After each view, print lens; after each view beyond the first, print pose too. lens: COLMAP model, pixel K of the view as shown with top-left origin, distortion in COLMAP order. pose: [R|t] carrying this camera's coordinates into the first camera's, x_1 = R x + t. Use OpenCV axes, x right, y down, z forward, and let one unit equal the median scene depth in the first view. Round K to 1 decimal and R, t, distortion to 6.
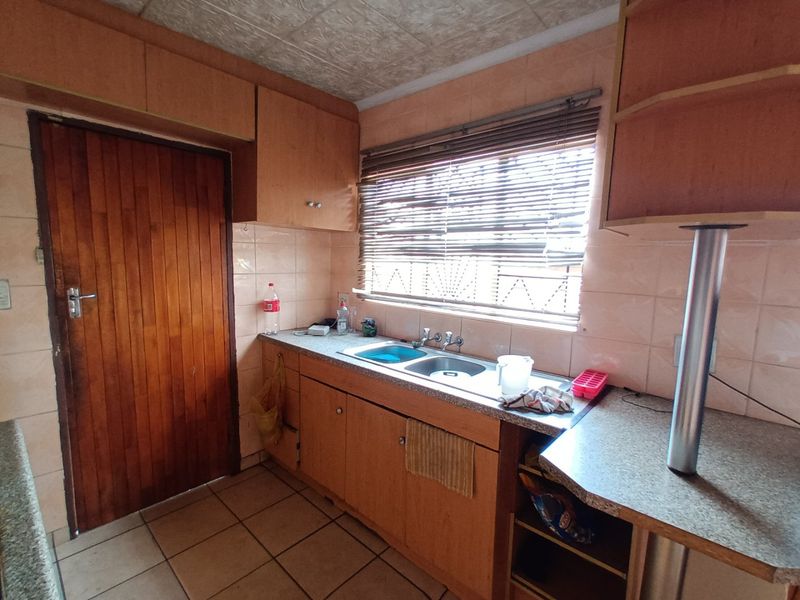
lens RADIAL K [[369.8, 0, 401.2], [0, 369.8, 298.1], [0, 0, 1]] dist [-0.016240, 0.005394]
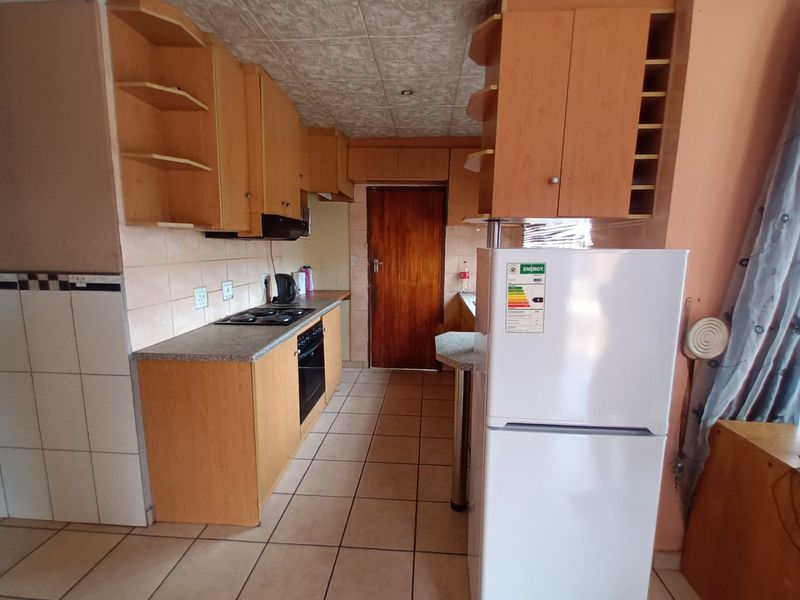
lens RADIAL K [[369.8, 0, 402.0], [0, 369.8, 303.1], [0, 0, 1]] dist [-0.016240, 0.005394]
pose [[0.613311, 0.103235, -0.783066, 0.988247], [-0.085088, 0.994287, 0.064439, 0.077444], [0.785245, 0.027108, 0.618591, -0.290252]]
